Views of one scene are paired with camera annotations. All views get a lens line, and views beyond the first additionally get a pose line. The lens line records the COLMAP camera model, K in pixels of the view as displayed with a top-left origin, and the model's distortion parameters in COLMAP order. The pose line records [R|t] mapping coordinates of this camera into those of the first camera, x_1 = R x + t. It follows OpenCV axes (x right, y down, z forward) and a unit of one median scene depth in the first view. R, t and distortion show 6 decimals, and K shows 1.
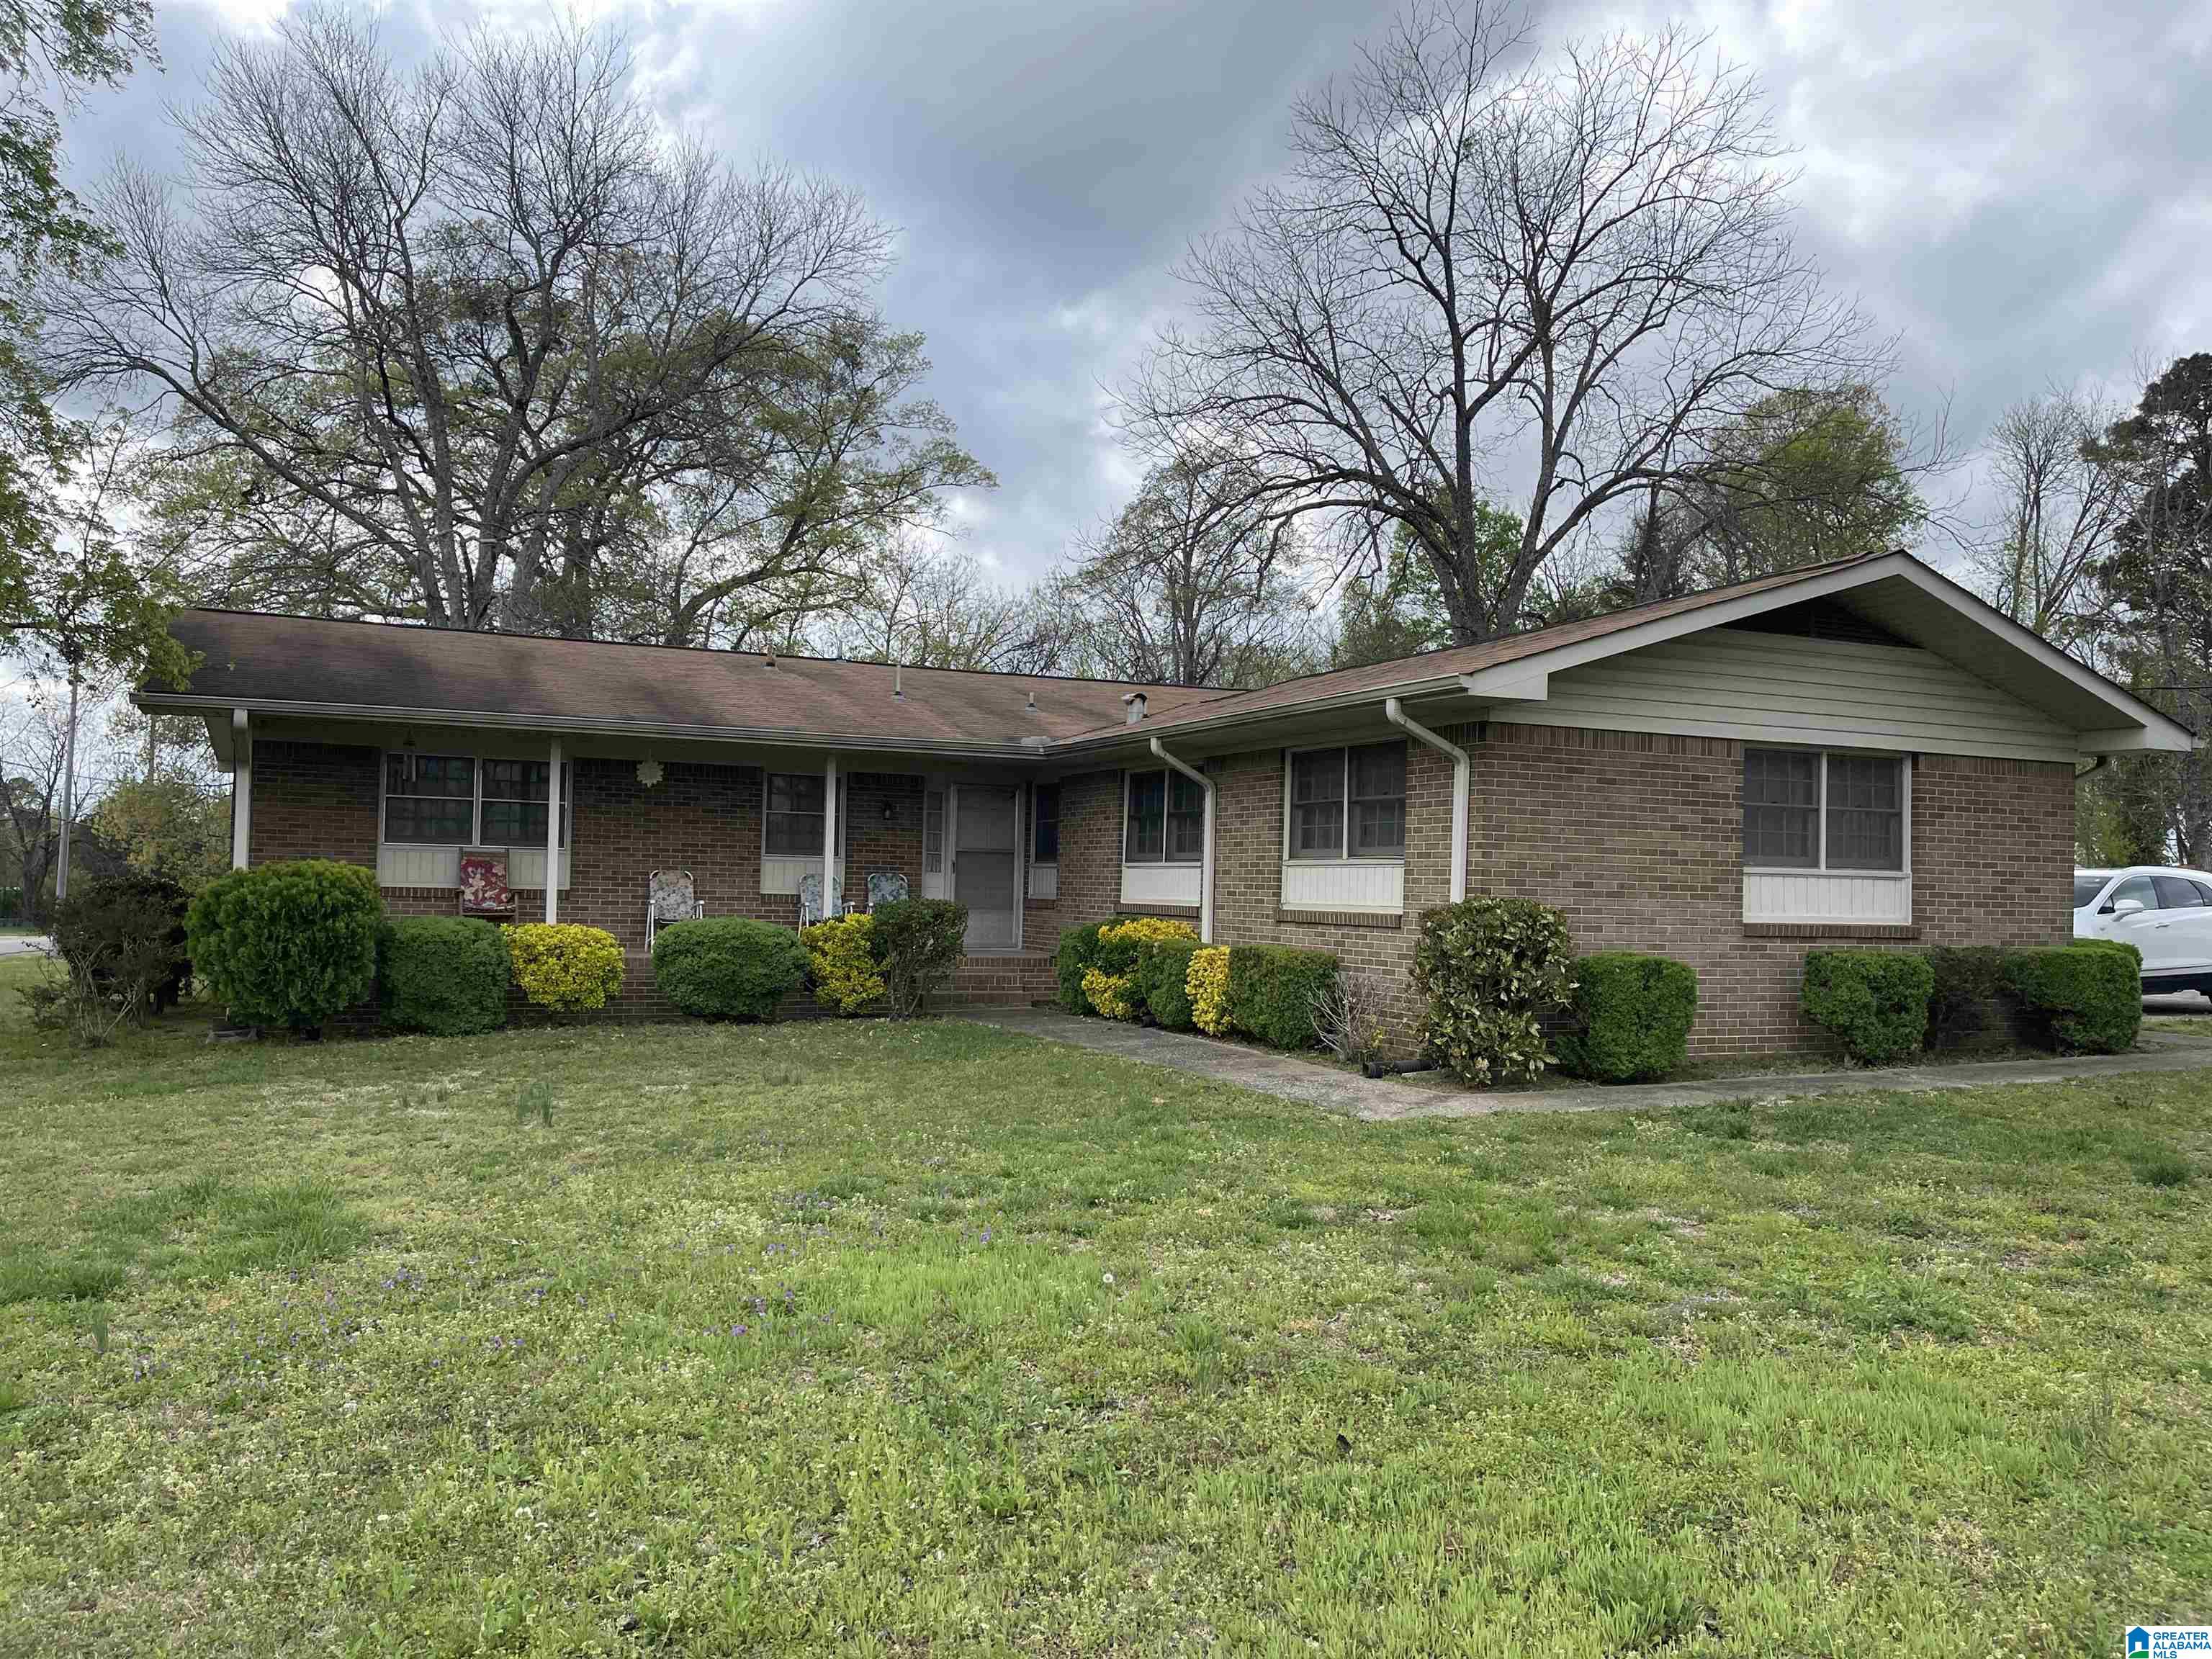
lens RADIAL K [[1733.8, 0, 1102.4], [0, 1733.8, 786.9], [0, 0, 1]] dist [0.048837, -0.000027]
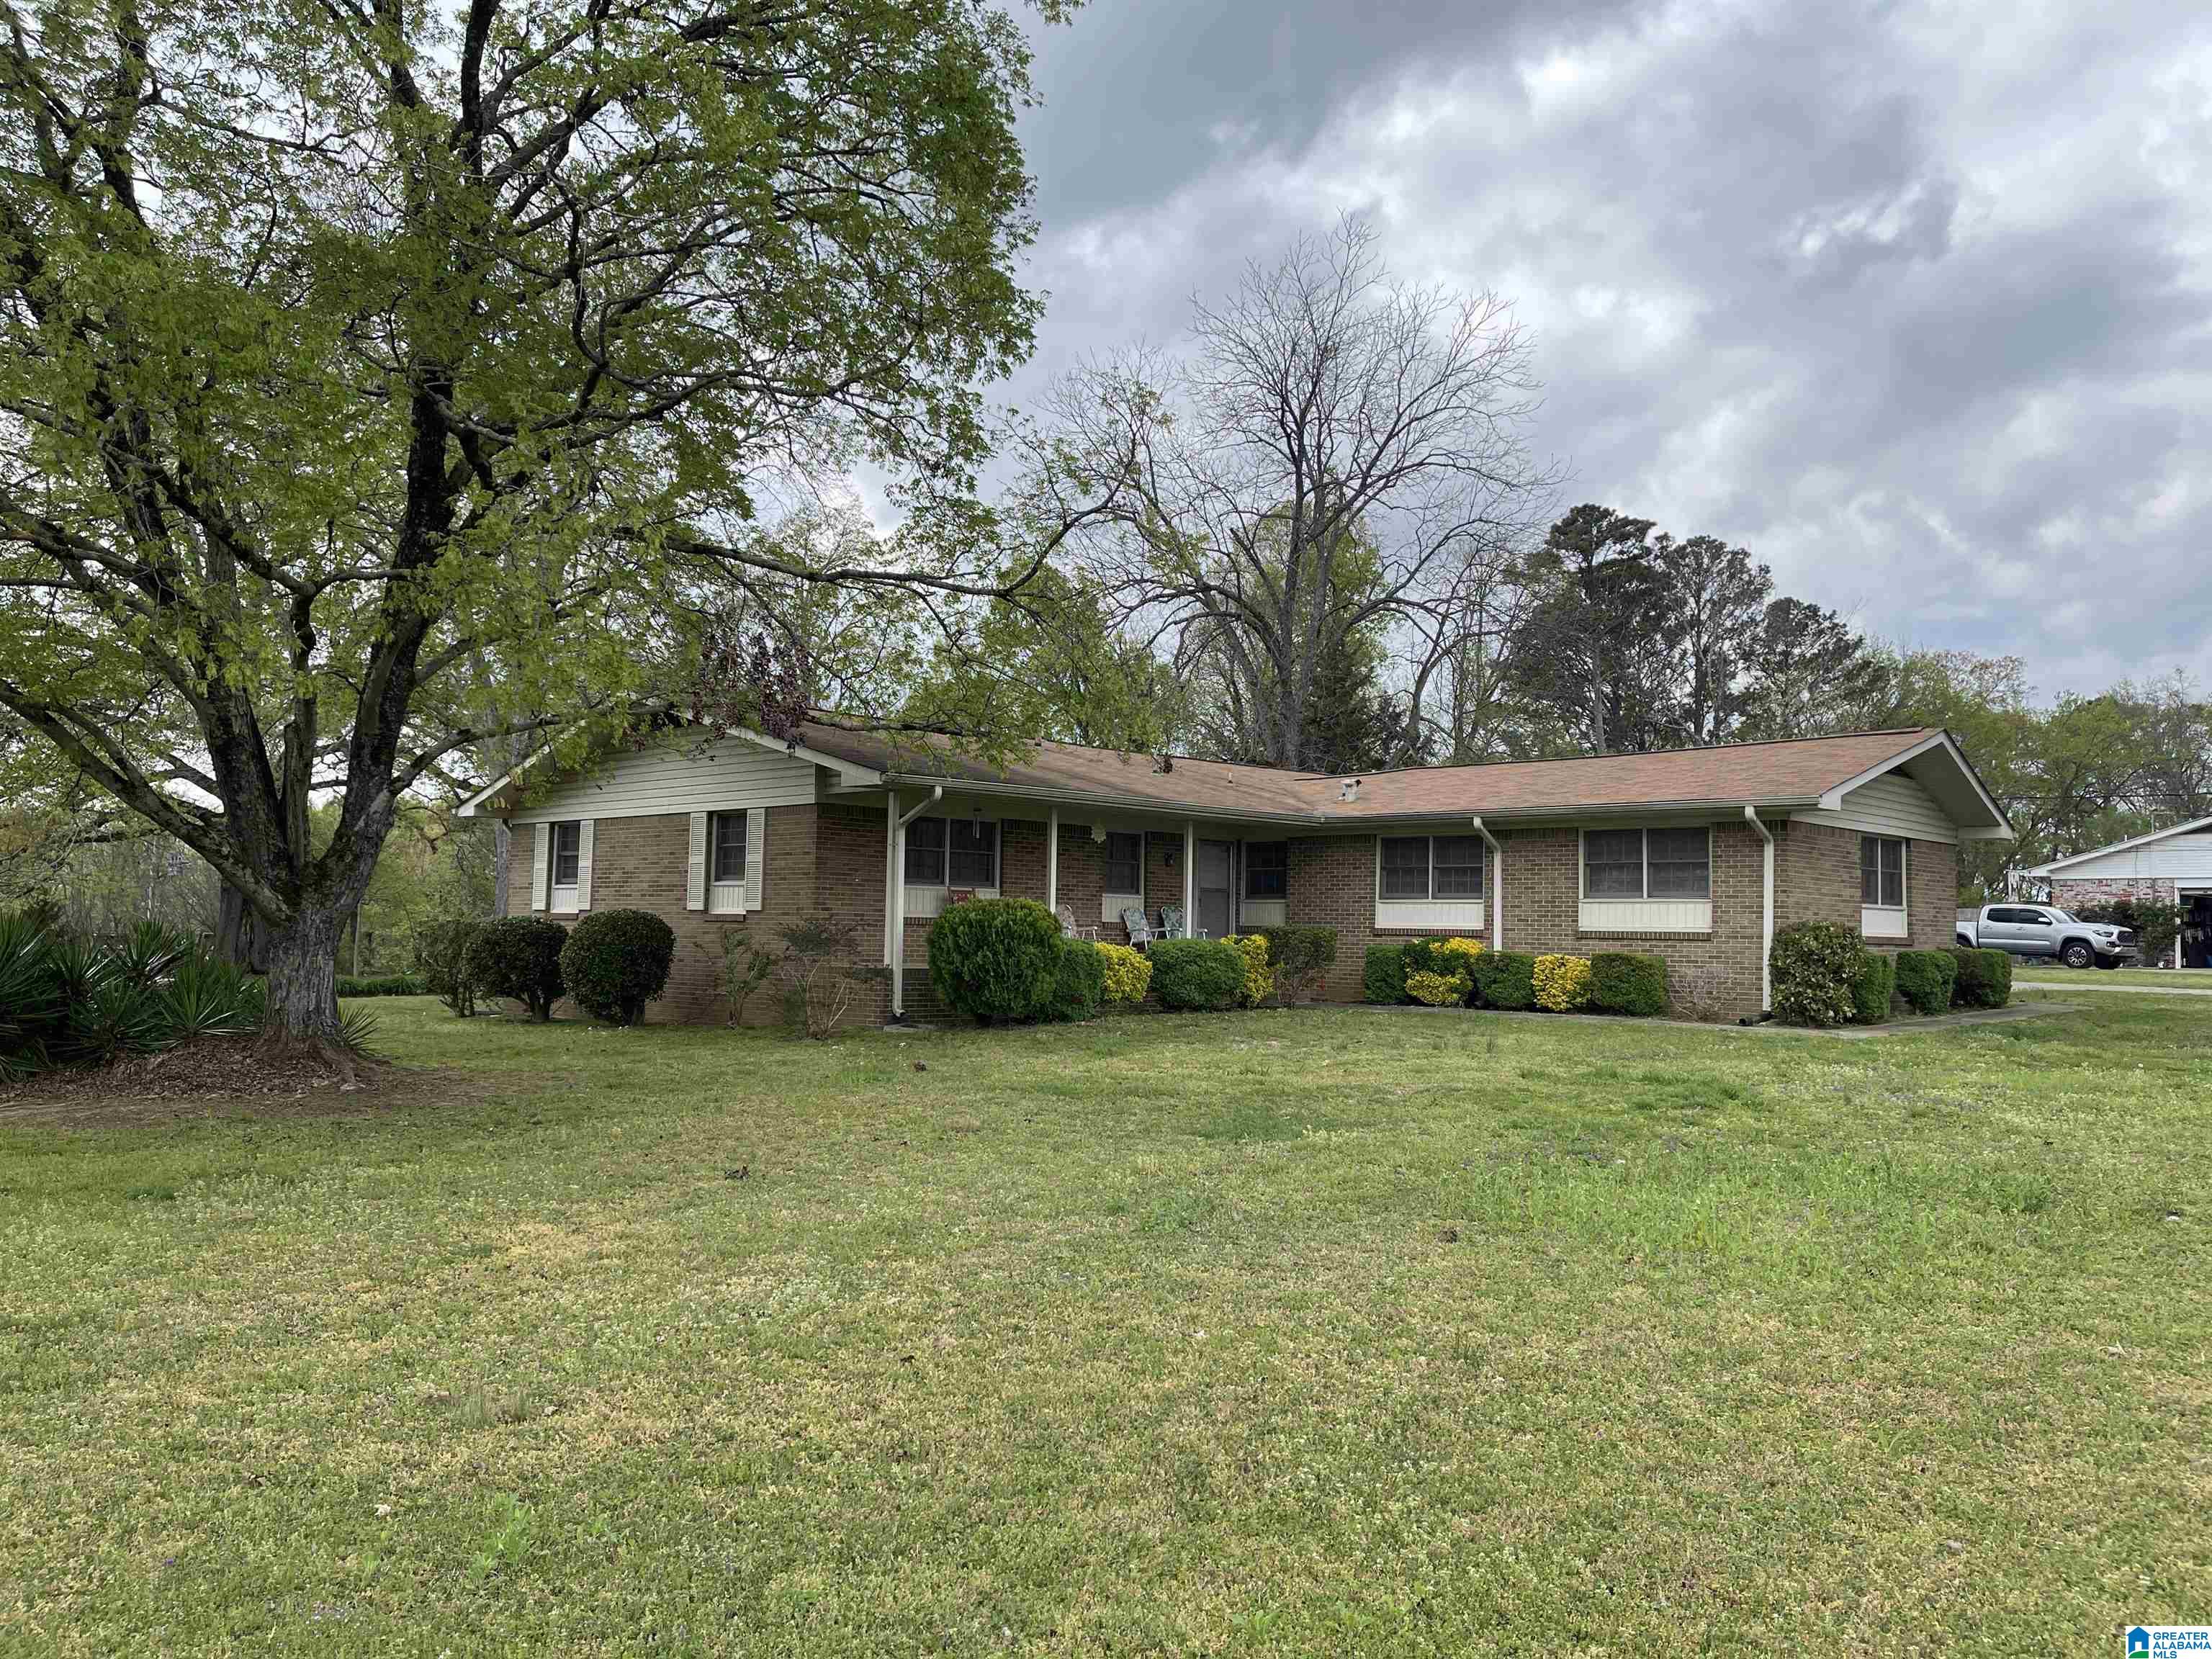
lens RADIAL K [[1733.8, 0, 1102.4], [0, 1733.8, 786.9], [0, 0, 1]] dist [0.048837, -0.000027]
pose [[0.934783, 0.025801, 0.354281, -0.792860], [-0.018398, 0.999537, -0.024251, -0.012158], [-0.354742, 0.016152, 0.934825, -0.293678]]
